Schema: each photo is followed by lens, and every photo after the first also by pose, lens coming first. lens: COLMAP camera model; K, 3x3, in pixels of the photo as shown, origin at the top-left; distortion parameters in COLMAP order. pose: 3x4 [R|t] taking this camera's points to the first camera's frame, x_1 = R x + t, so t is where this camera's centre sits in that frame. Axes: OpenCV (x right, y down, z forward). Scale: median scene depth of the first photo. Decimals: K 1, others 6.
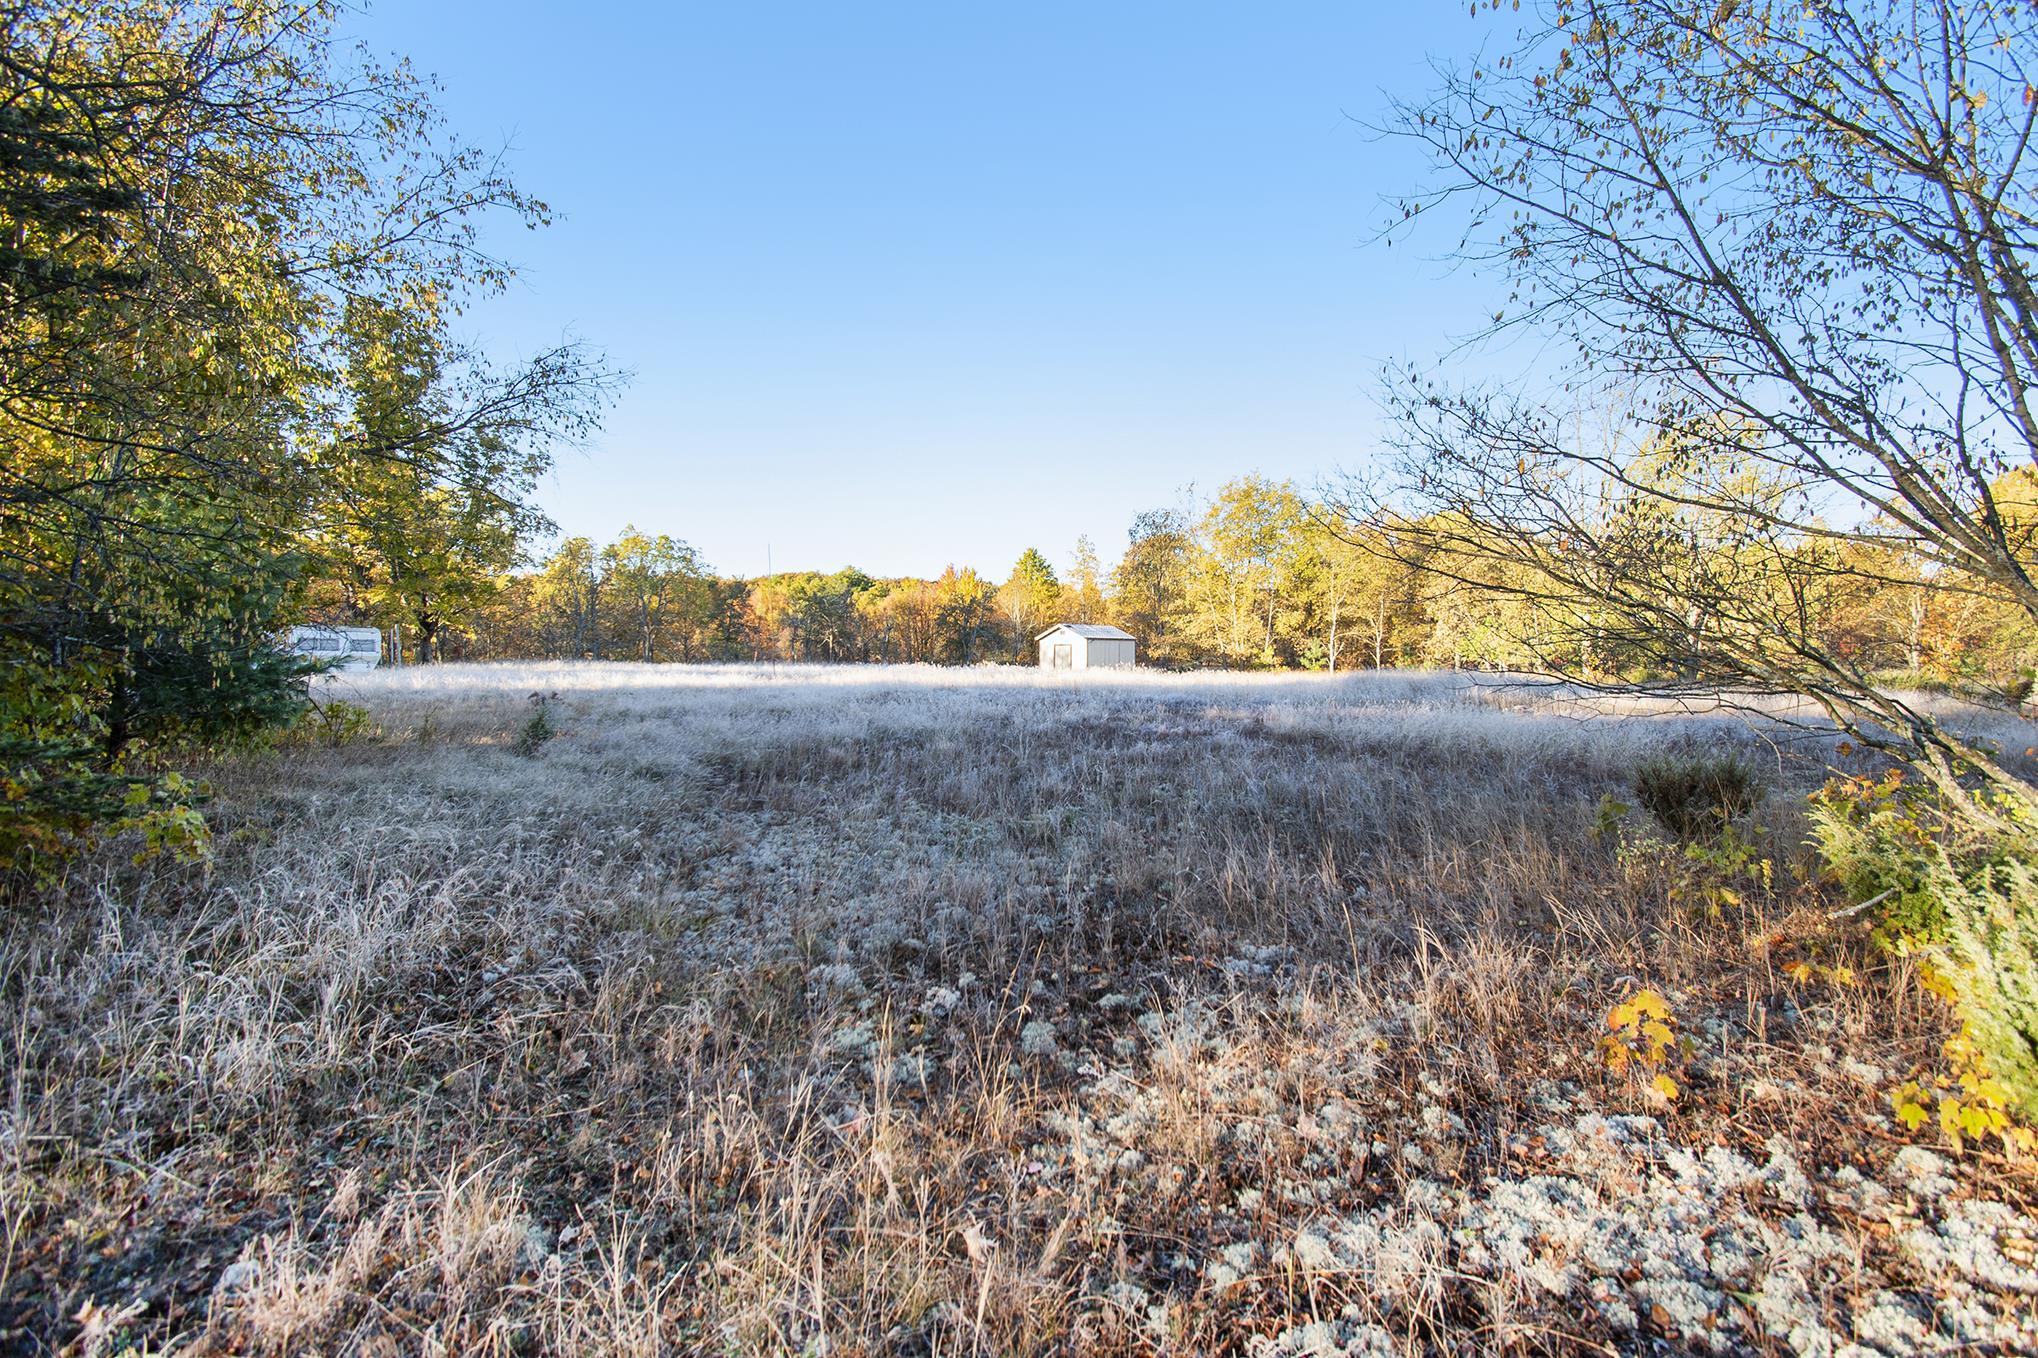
lens RADIAL K [[917.0, 0, 1024.3], [0, 917.0, 673.7], [0, 0, 1]] dist [-0.002448, -0.000945]
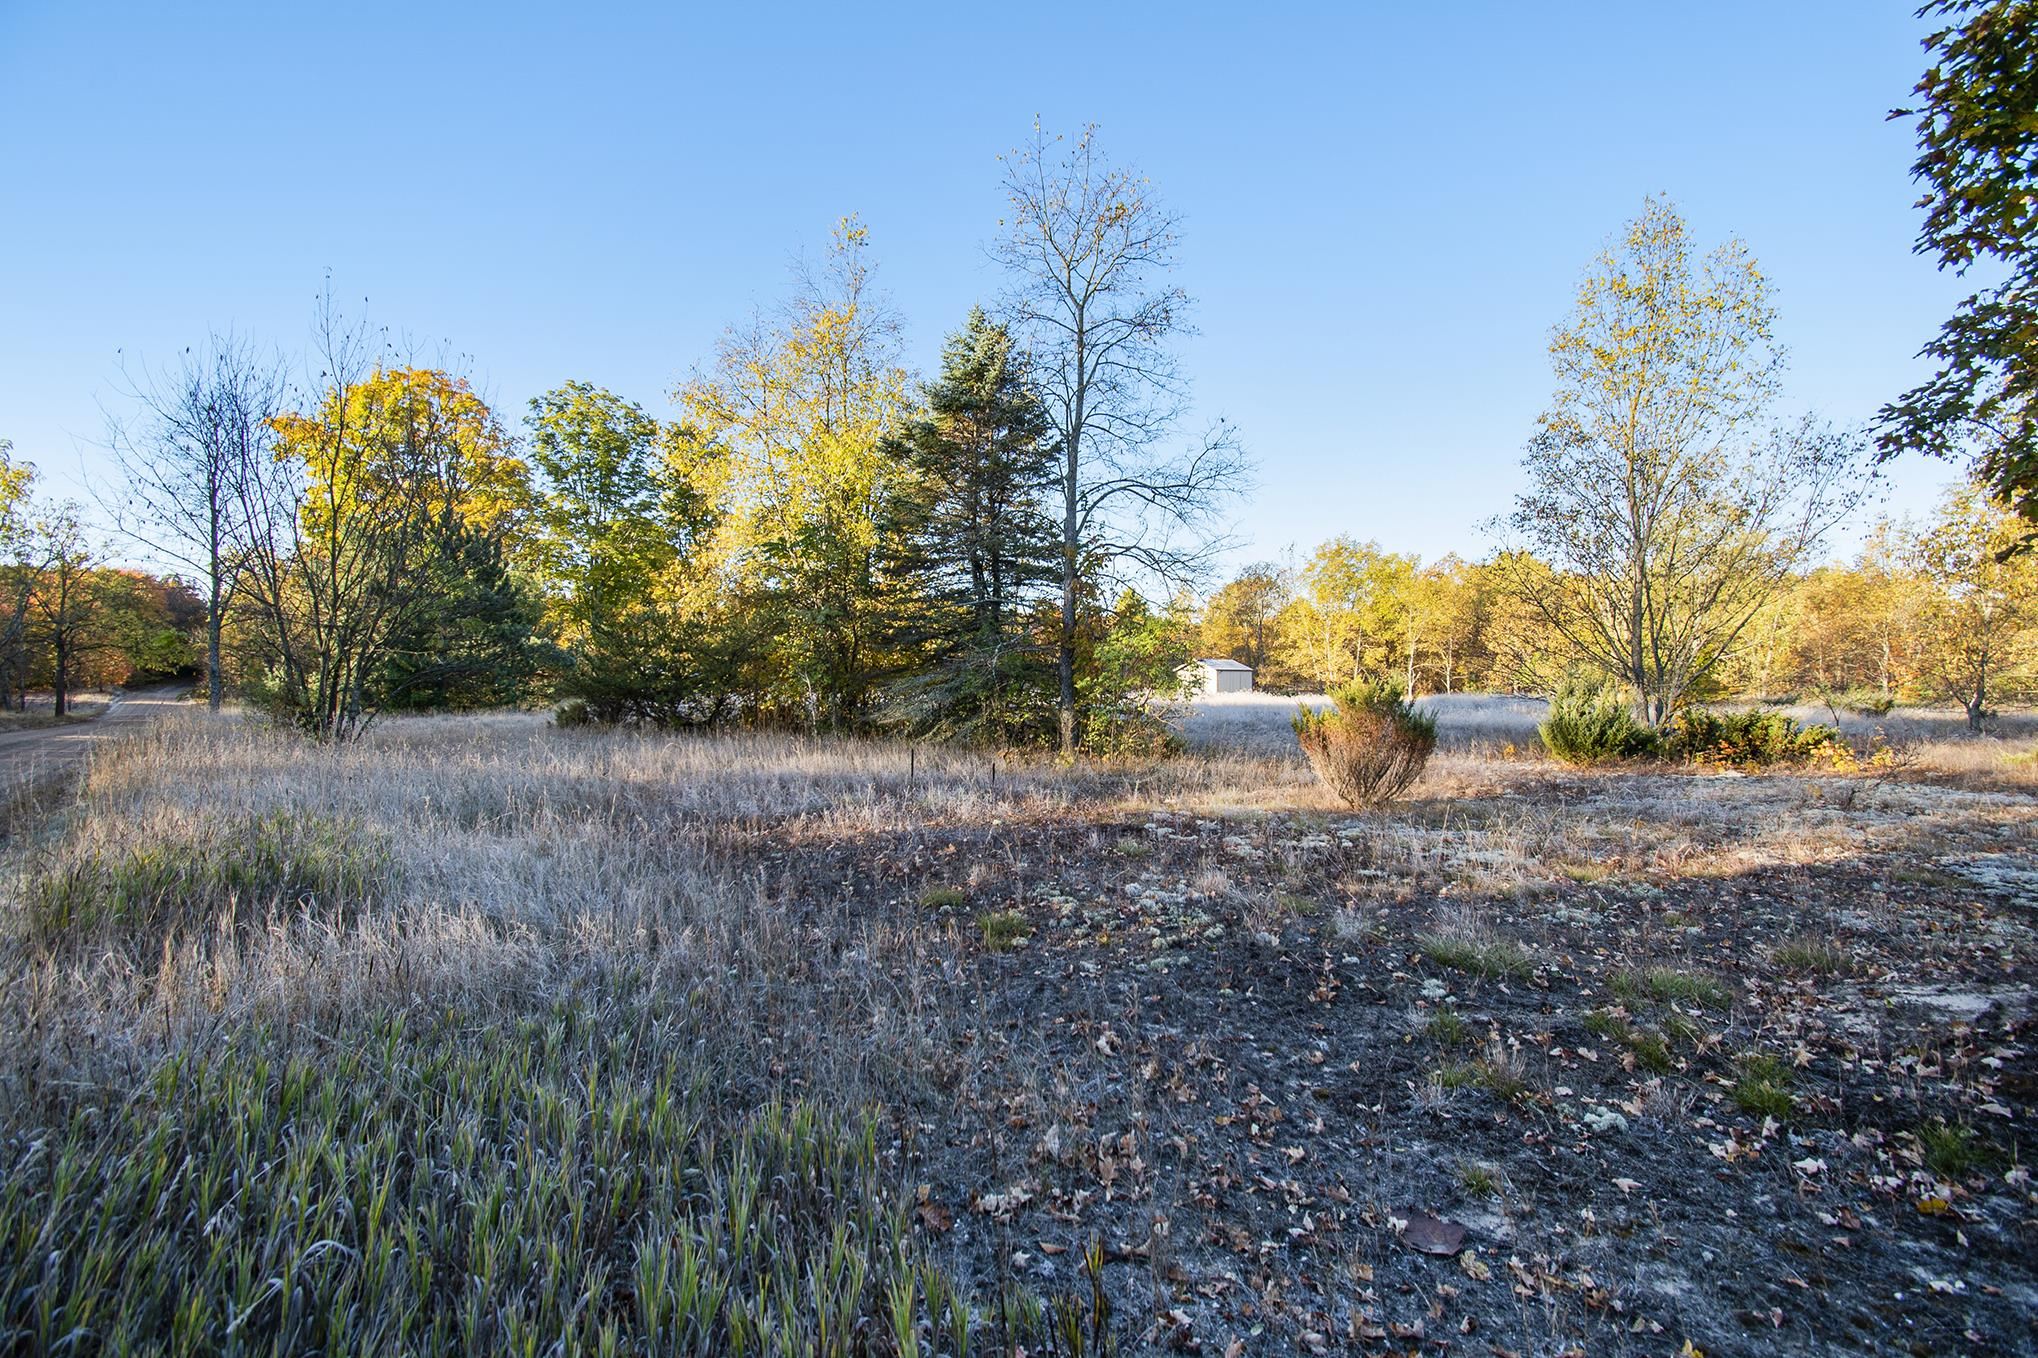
lens RADIAL K [[917.0, 0, 1014.2], [0, 917.0, 674.4], [0, 0, 1]] dist [-0.002448, -0.000945]
pose [[0.996863, -0.003116, -0.079089, -0.102090], [0.000959, 0.999627, -0.027294, 0.002767], [0.079144, 0.027133, 0.996494, -0.283498]]
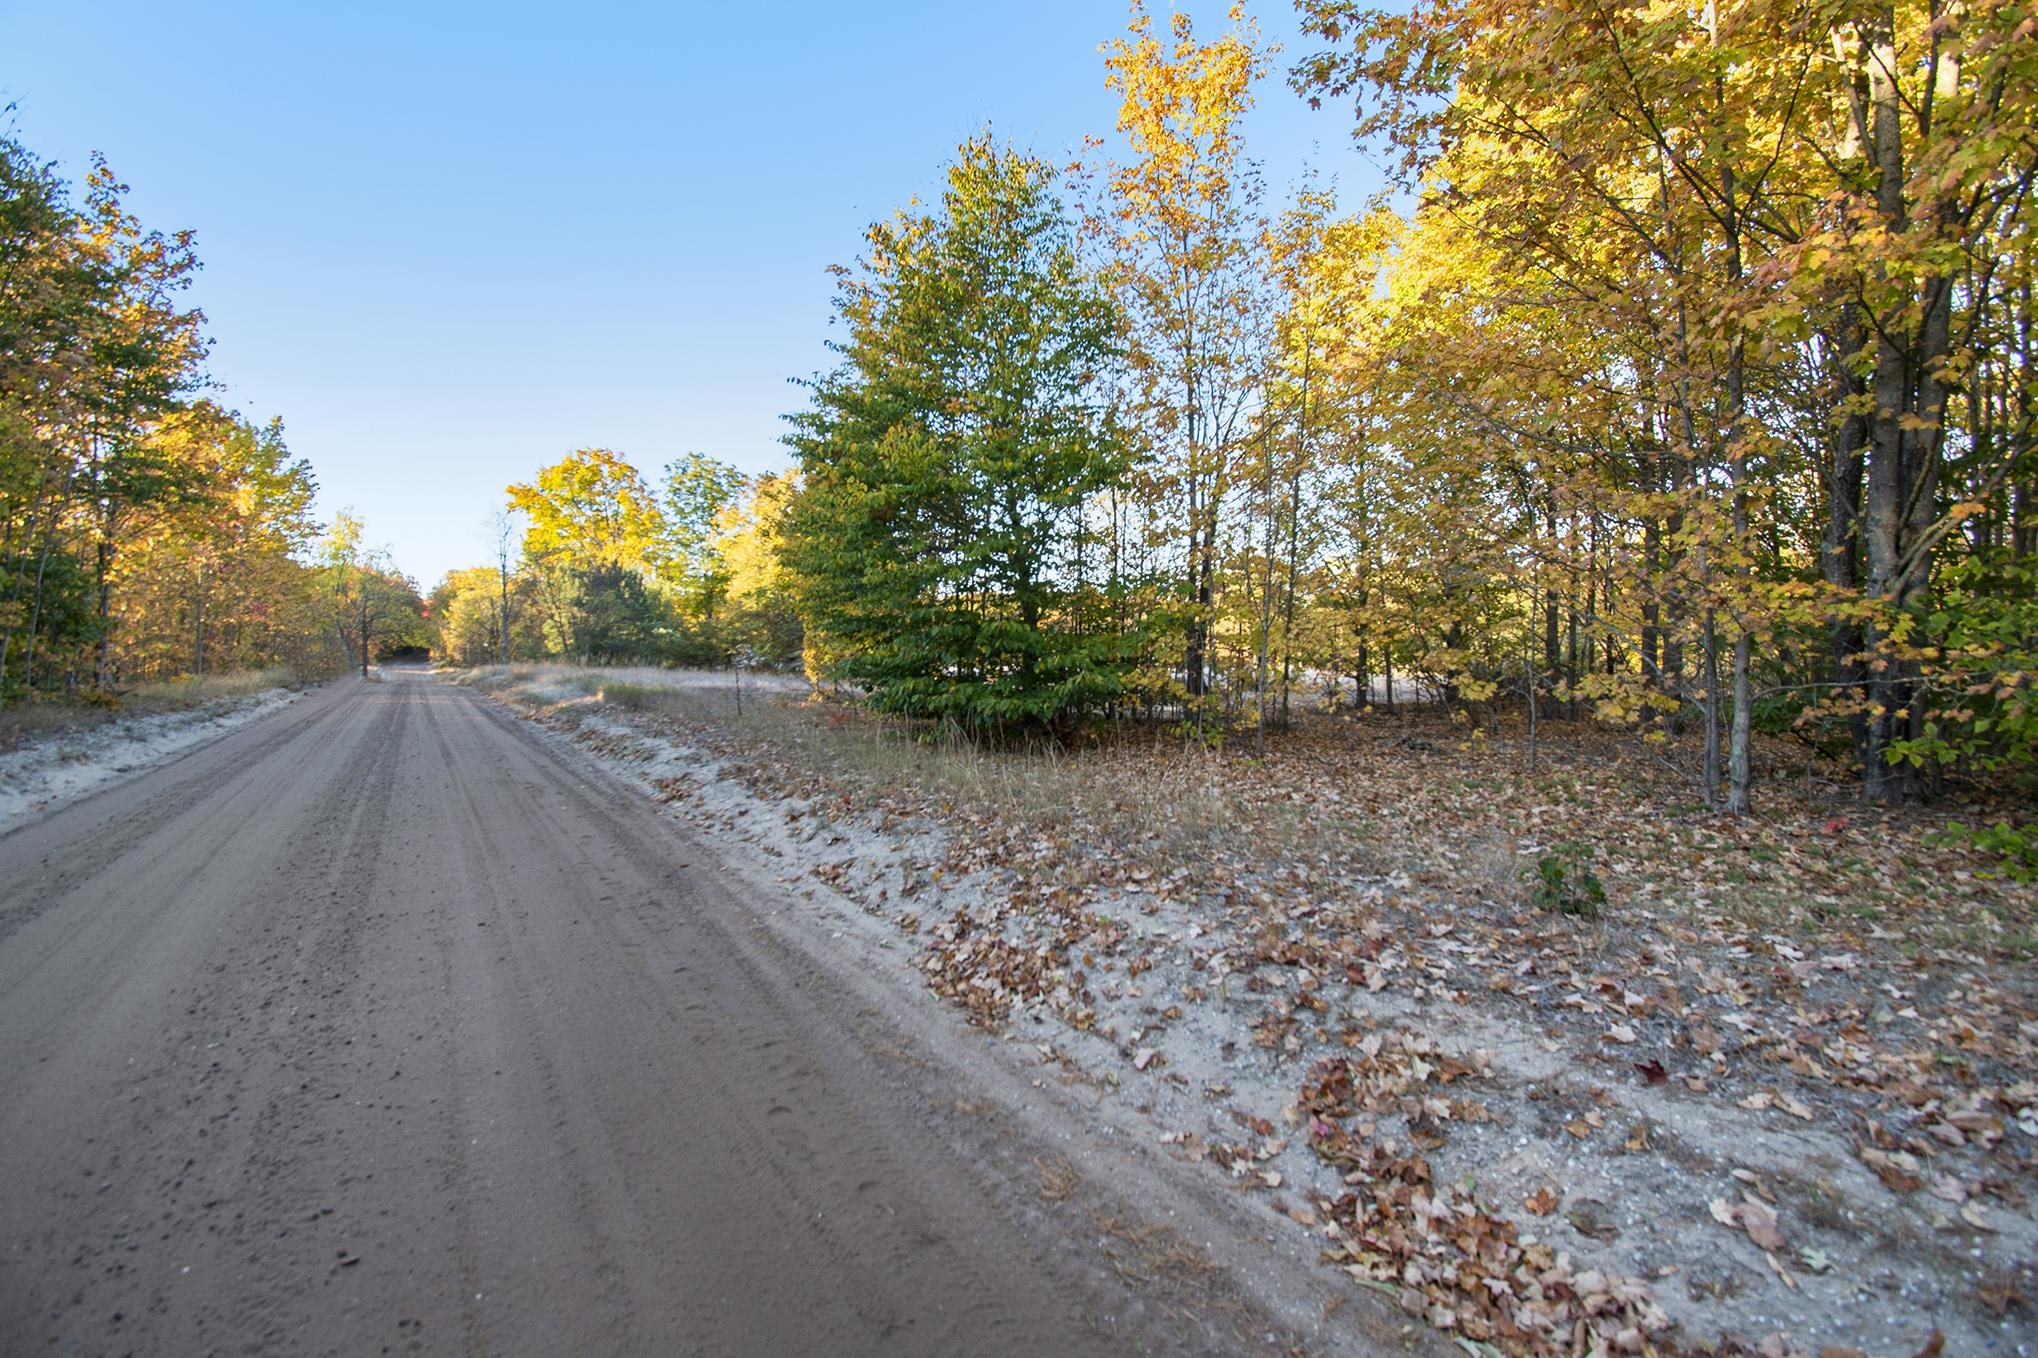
lens RADIAL K [[917.0, 0, 1020.7], [0, 917.0, 672.2], [0, 0, 1]] dist [-0.002448, -0.000945]
pose [[0.979320, -0.004718, -0.202262, 1.424378], [0.004609, 0.999989, -0.001007, 0.082432], [0.202265, 0.000053, 0.979331, -2.584213]]
